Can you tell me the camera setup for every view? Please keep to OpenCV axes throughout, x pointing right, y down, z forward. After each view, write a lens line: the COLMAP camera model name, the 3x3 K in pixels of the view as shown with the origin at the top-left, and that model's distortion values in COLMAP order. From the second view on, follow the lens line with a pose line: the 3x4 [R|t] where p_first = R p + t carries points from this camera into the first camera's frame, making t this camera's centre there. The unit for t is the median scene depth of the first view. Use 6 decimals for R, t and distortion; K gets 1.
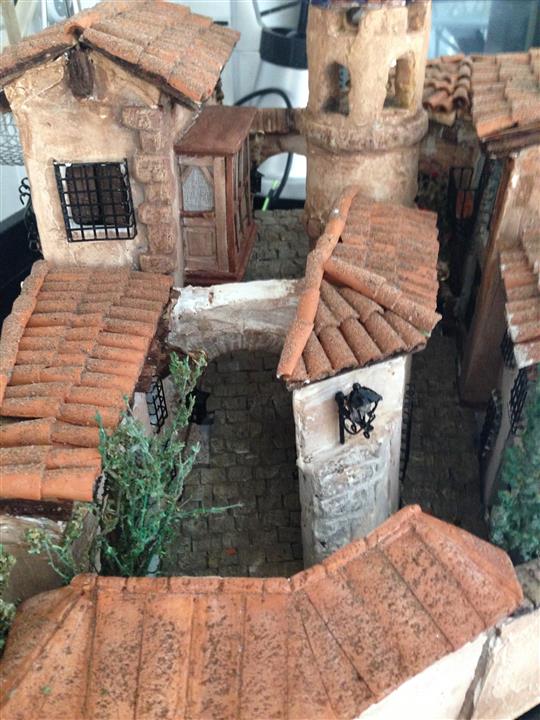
lens RADIAL K [[666.5, 0, 260.0], [0, 666.5, 364.0], [0, 0, 1]] dist [0.086972, -0.167662]
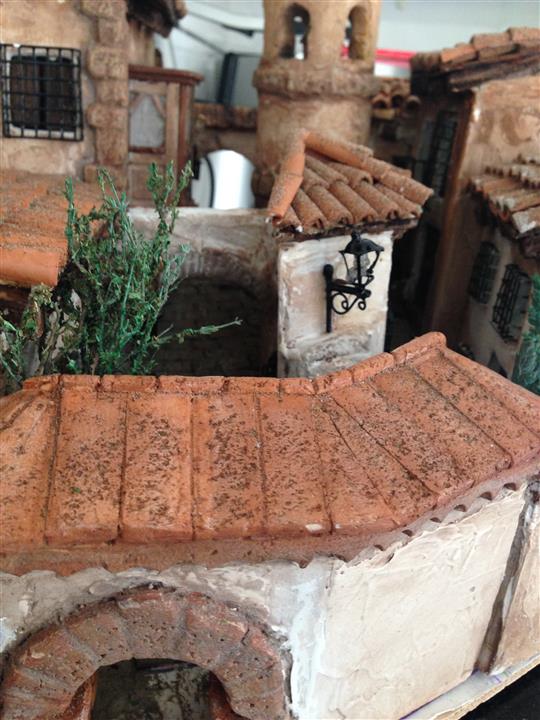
lens RADIAL K [[691.6, 0, 261.8], [0, 691.6, 357.5], [0, 0, 1]] dist [0.067422, -0.195325]
pose [[0.986425, 0.027655, 0.161867, -0.099104], [0.007964, 0.976500, -0.215371, 0.317192], [-0.164019, 0.213736, 0.963024, 0.142206]]
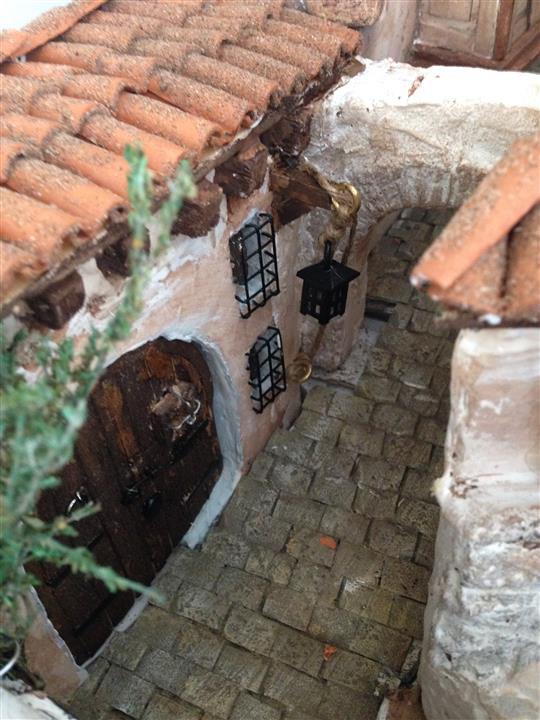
lens RADIAL K [[678.1, 0, 270.0], [0, 678.1, 360.0], [0, 0, 1]] dist [0.103775, -0.255637]
pose [[0.879847, 0.312843, -0.357770, 0.085498], [-0.230214, 0.939125, 0.255040, -0.014948], [0.415778, -0.142032, 0.898307, 0.518789]]
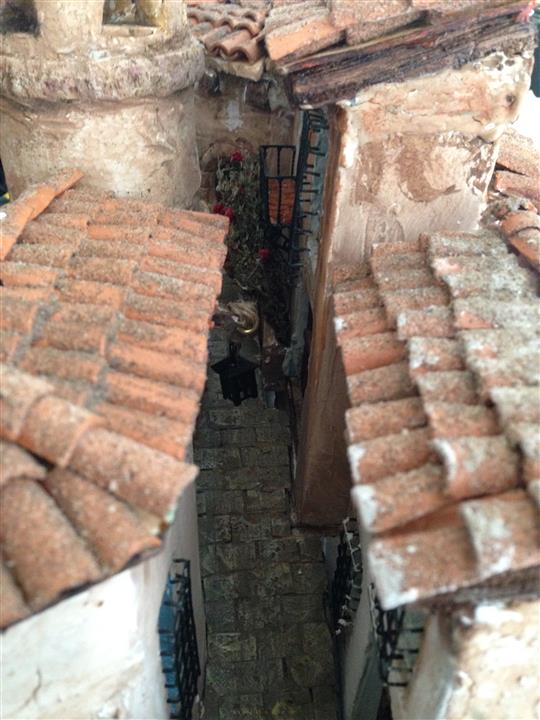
lens RADIAL K [[678.1, 0, 270.0], [0, 678.1, 360.0], [0, 0, 1]] dist [0.103775, -0.255637]
pose [[0.977274, -0.066274, 0.201355, 0.209361], [0.070144, 0.997463, -0.012137, -0.113792], [-0.200040, 0.025985, 0.979443, 0.520604]]
